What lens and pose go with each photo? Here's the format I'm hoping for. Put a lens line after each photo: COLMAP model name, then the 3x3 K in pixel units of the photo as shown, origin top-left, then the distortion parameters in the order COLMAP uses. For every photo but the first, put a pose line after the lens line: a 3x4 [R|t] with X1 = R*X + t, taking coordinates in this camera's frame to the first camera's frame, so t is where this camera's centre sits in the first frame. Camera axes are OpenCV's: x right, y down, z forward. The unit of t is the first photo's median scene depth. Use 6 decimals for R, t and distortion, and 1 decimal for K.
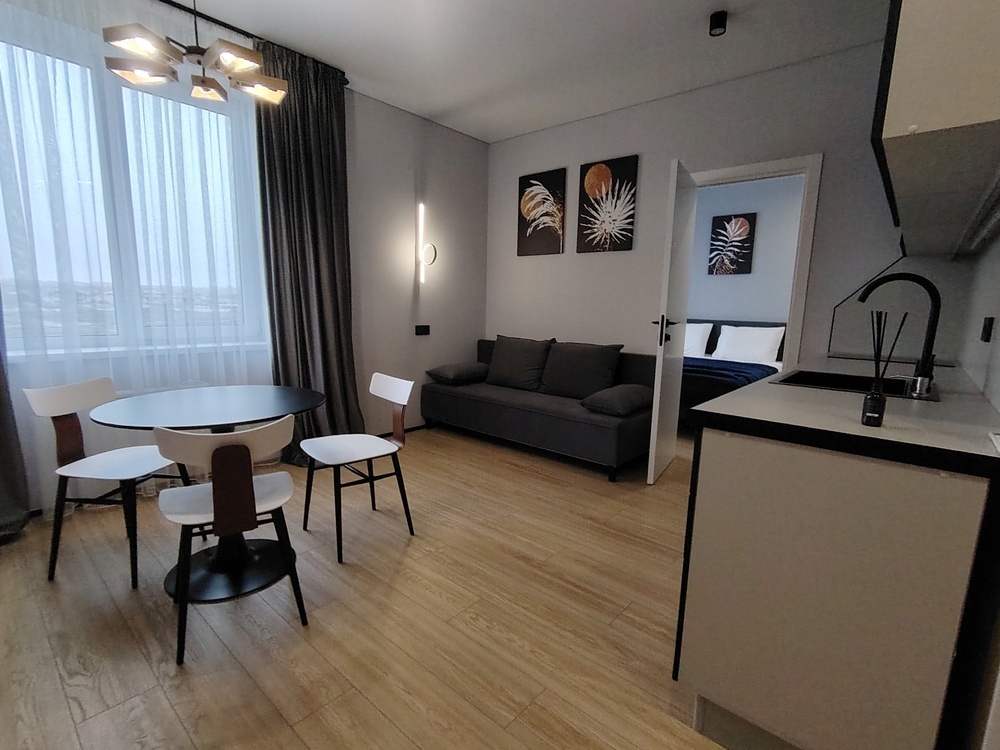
lens RADIAL K [[480.2, 0, 501.0], [0, 480.2, 379.5], [0, 0, 1]] dist [0.001098, 0.000126]
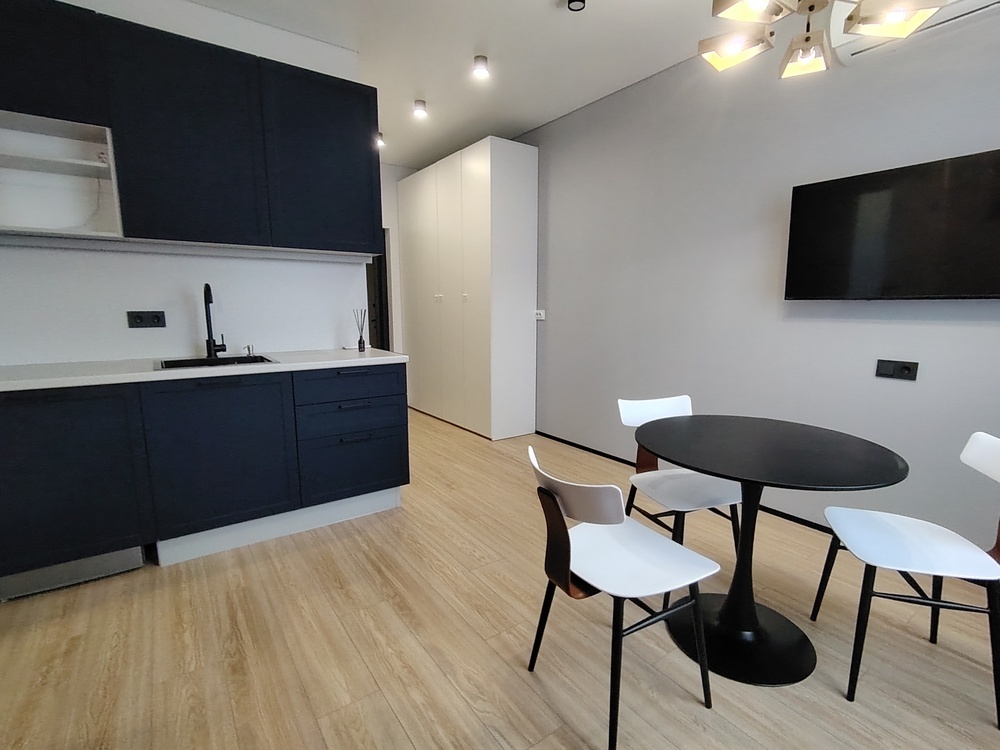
lens RADIAL K [[480.2, 0, 498.6], [0, 480.2, 378.1], [0, 0, 1]] dist [0.001098, 0.000126]
pose [[-0.971755, -0.050950, 0.230427, -0.195367], [0.020580, 0.954401, 0.297818, -0.180542], [-0.235094, 0.294148, -0.926395, 1.077434]]
